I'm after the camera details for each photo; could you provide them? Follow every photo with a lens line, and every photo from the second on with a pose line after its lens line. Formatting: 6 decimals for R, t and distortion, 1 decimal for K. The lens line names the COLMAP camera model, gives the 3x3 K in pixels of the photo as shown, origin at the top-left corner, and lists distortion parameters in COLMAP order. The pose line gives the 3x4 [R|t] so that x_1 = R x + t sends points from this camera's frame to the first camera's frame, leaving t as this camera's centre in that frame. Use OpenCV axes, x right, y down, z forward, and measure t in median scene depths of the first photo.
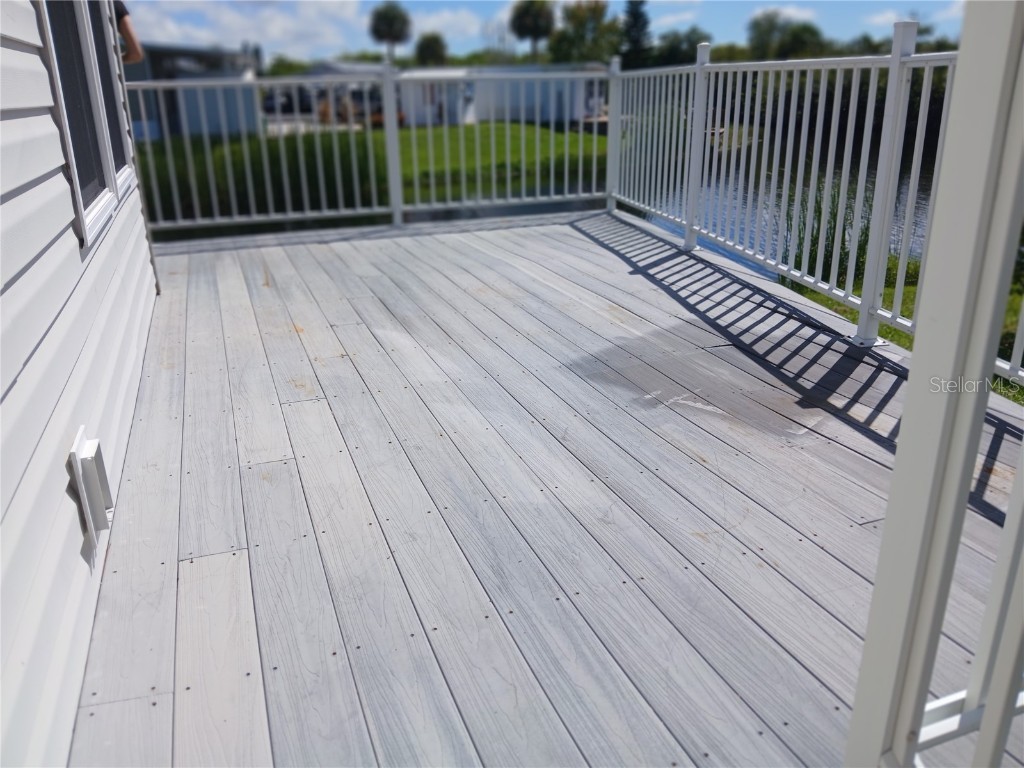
lens RADIAL K [[802.5, 0, 512.0], [0, 802.5, 384.0], [0, 0, 1]] dist [0.082239, -0.157871]
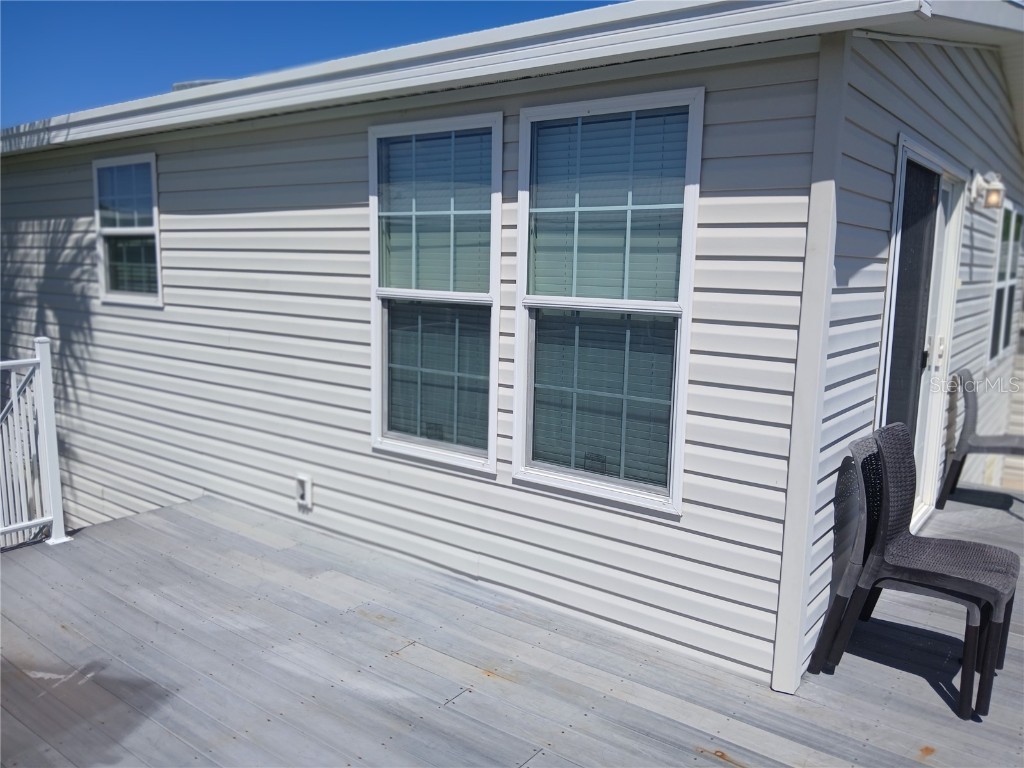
lens RADIAL K [[802.5, 0, 512.0], [0, 802.5, 384.0], [0, 0, 1]] dist [0.082239, -0.157871]
pose [[-0.847123, 0.076590, -0.525848, 0.228792], [-0.191275, 0.879284, 0.436205, -0.965521], [0.495778, 0.470100, -0.730212, 1.904189]]
